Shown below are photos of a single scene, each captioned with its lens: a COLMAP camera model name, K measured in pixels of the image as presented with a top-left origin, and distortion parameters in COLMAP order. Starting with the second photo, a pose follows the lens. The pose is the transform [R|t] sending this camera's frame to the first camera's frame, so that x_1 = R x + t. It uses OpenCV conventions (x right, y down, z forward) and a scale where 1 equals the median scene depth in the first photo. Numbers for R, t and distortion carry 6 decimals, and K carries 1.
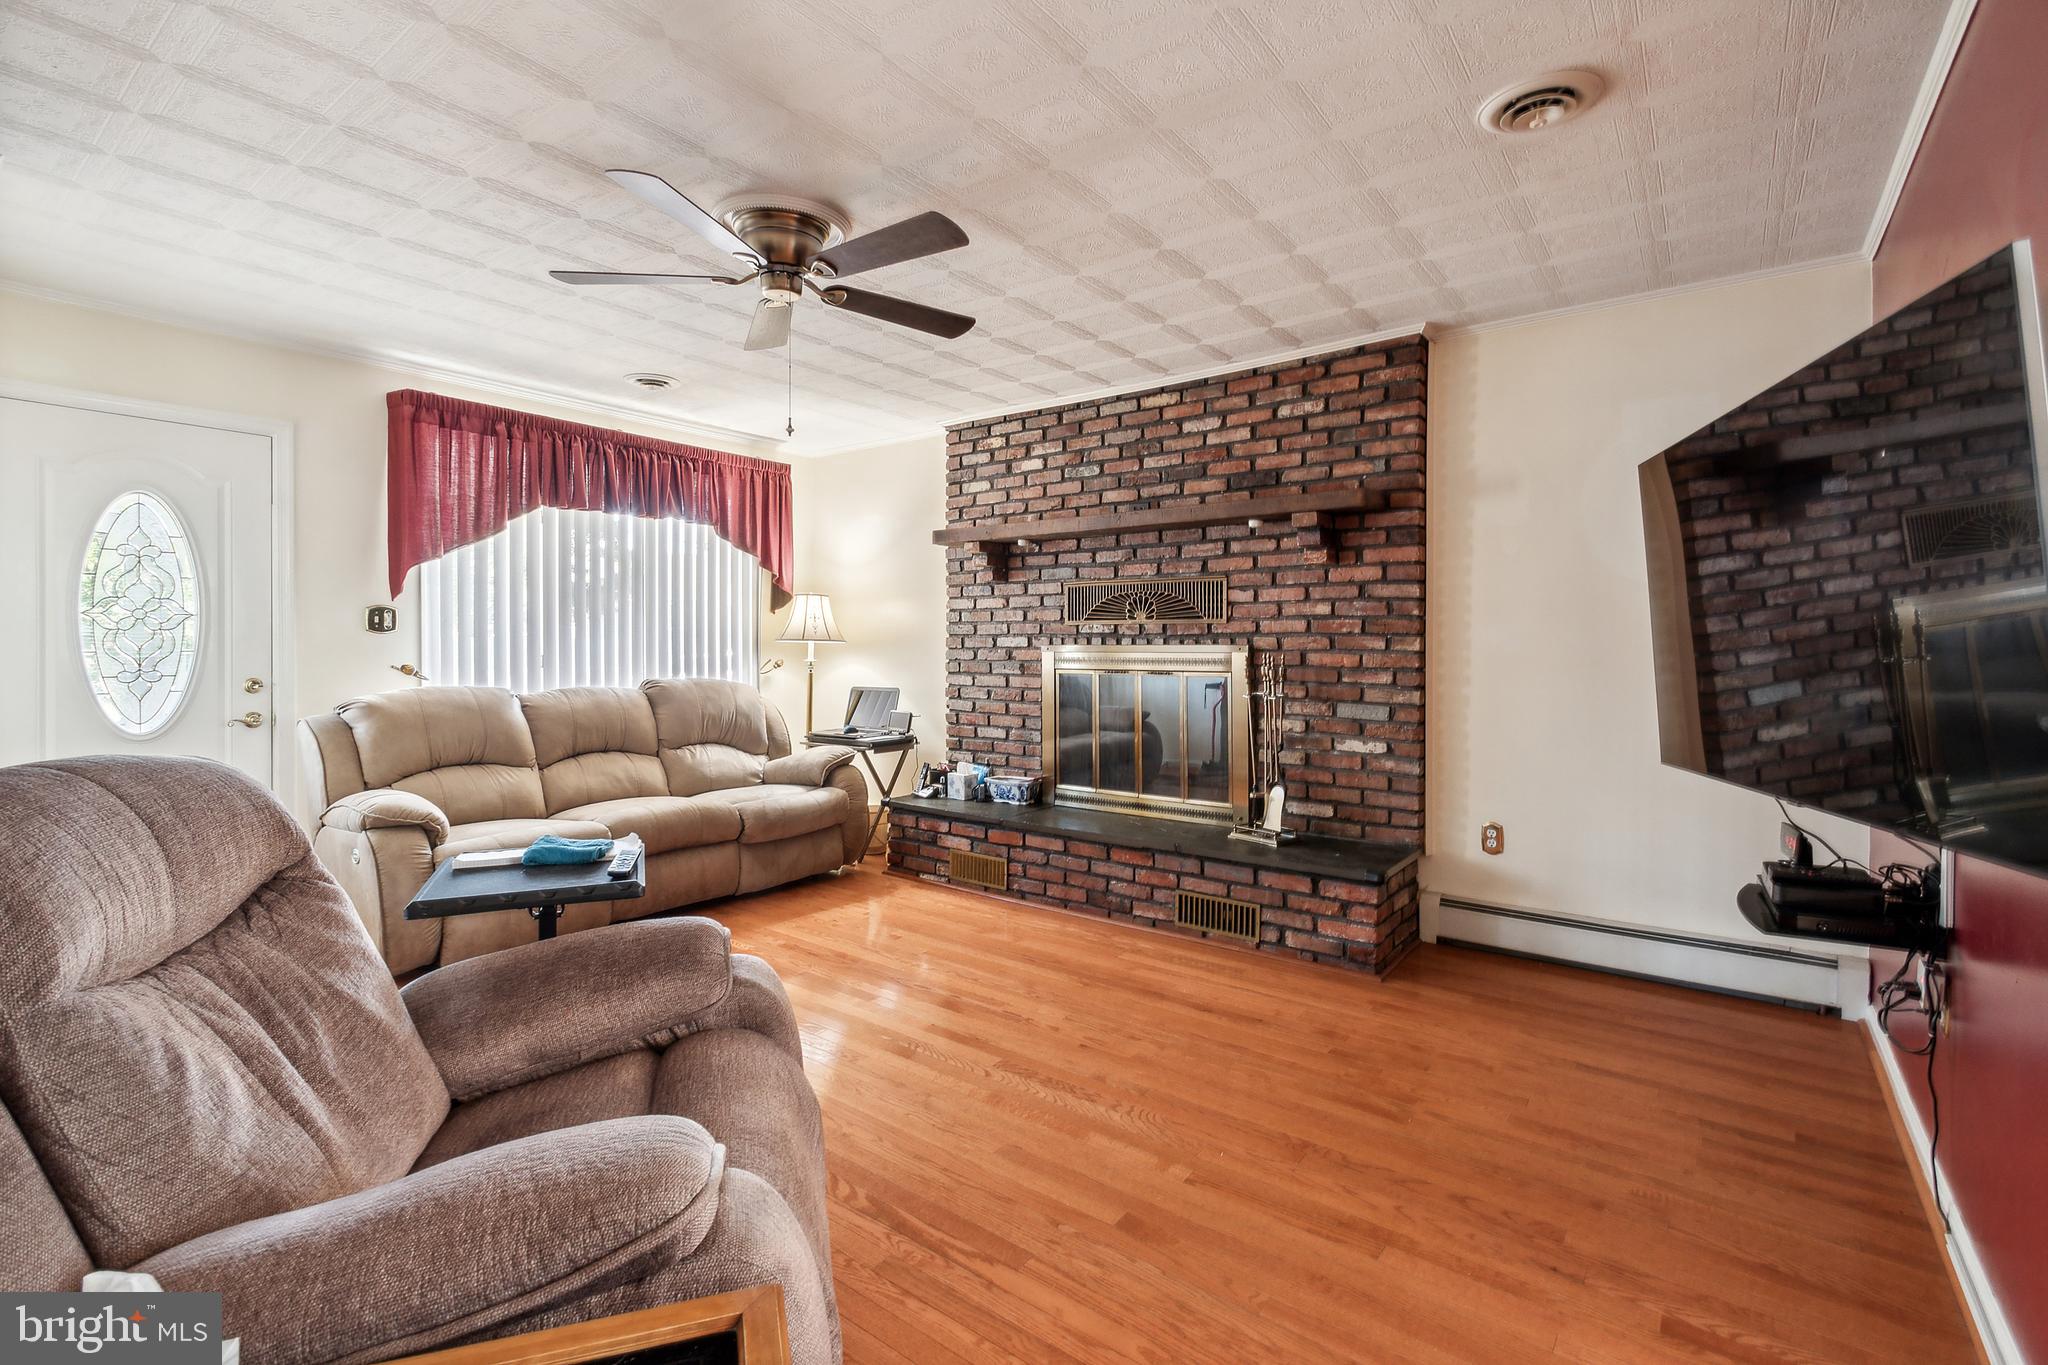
lens RADIAL K [[949.0, 0, 1011.0], [0, 949.0, 629.8], [0, 0, 1]] dist [0.000578, 0.000142]
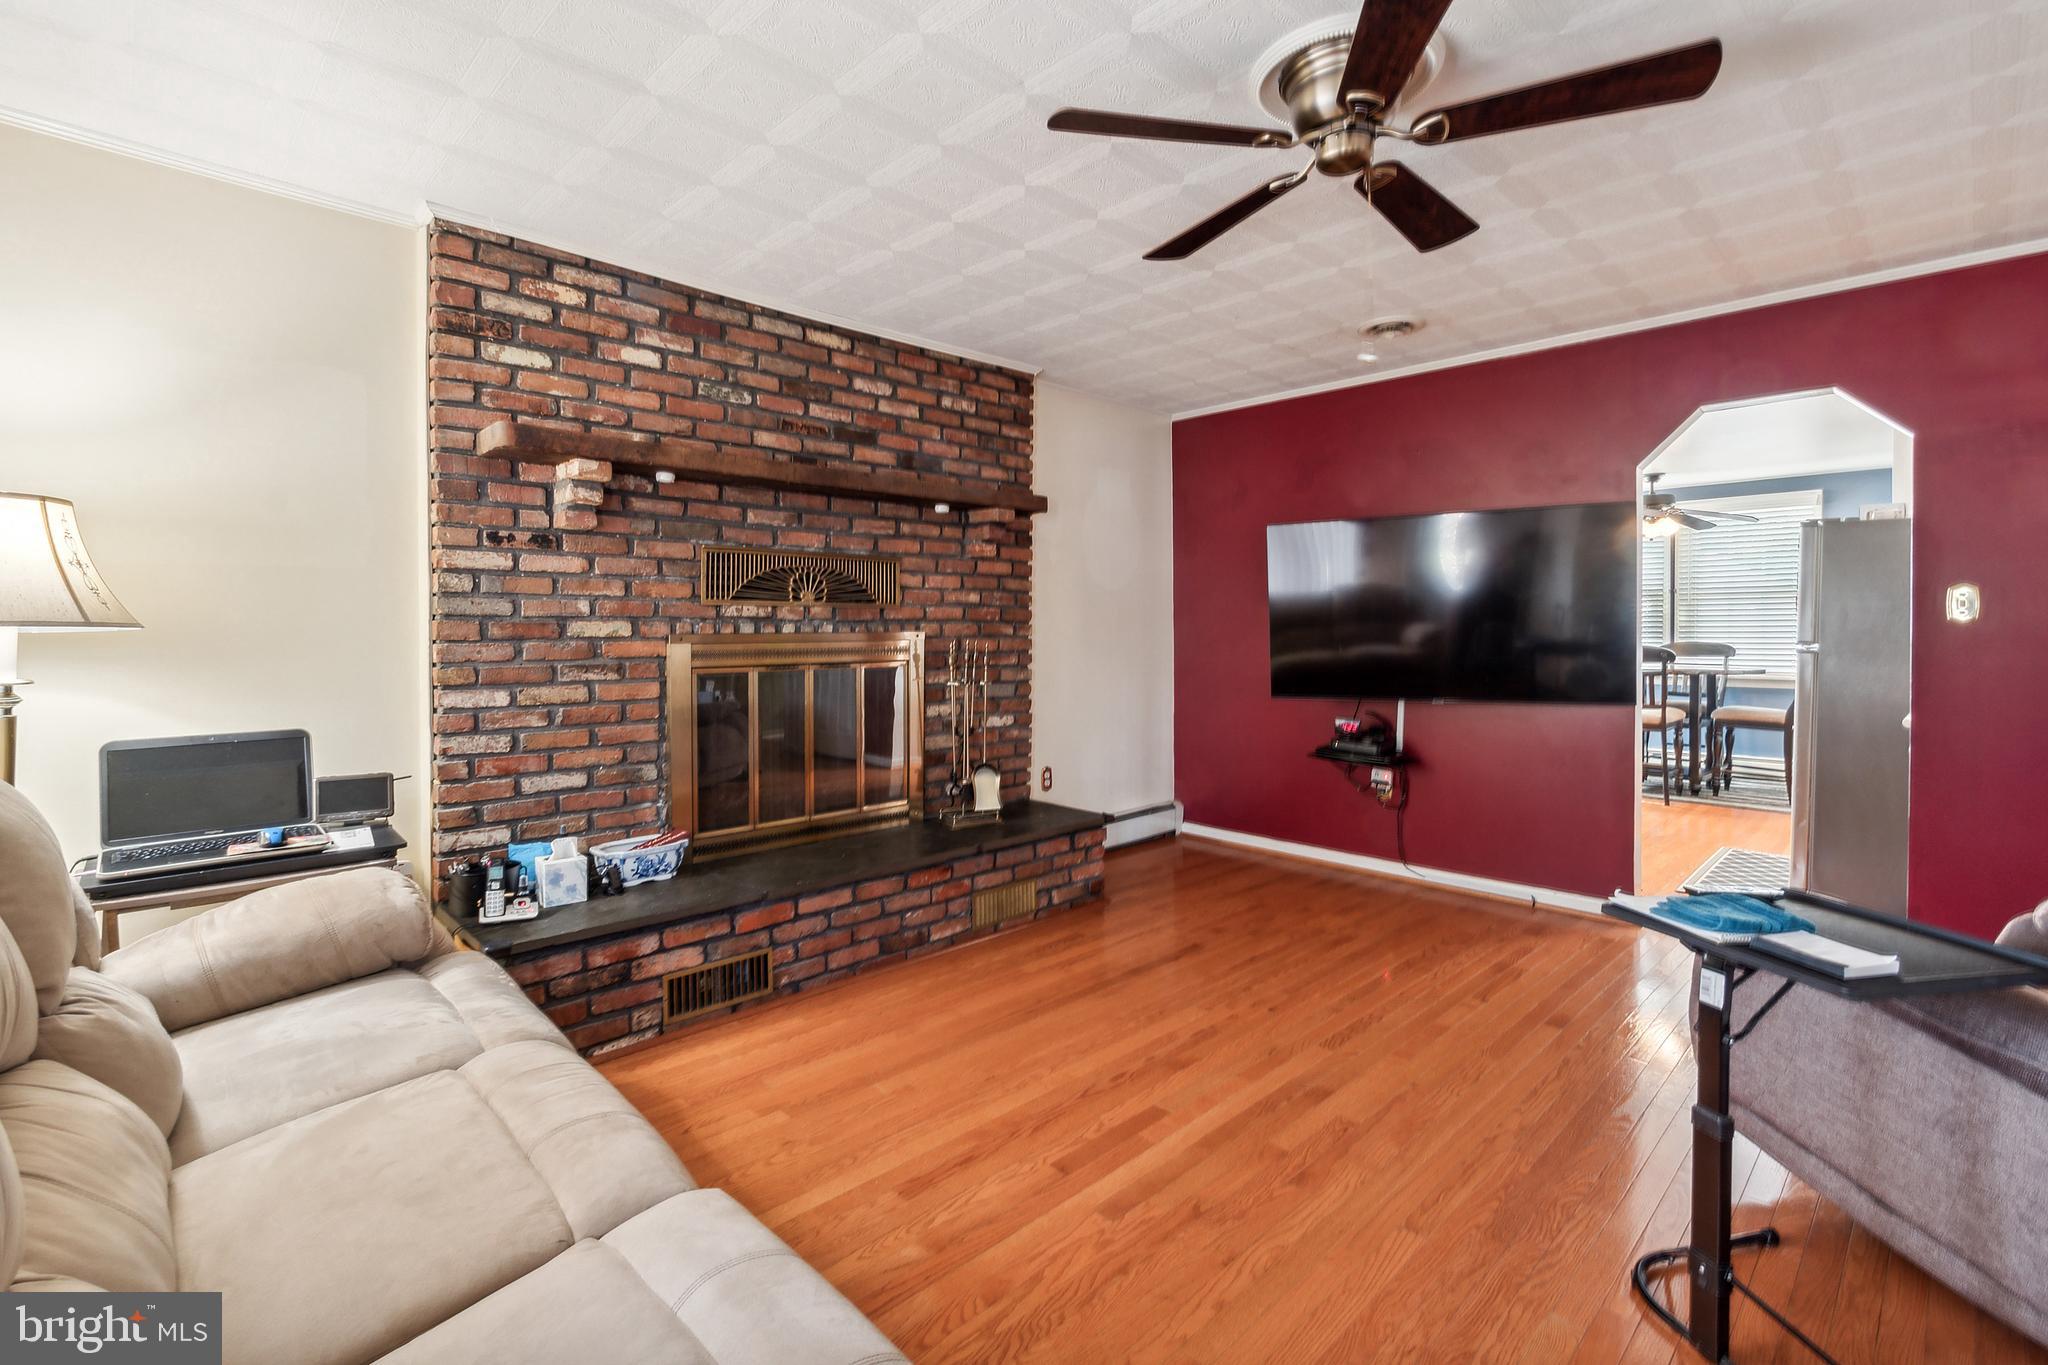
lens RADIAL K [[907.6, 0, 1022.2], [0, 907.6, 626.4], [0, 0, 1]] dist [0.010096, 0.000062]
pose [[0.148849, 0.001505, 0.988859, -0.640957], [-0.011234, 0.999937, 0.000169, 0.009151], [-0.988796, -0.011134, 0.148856, 0.746039]]
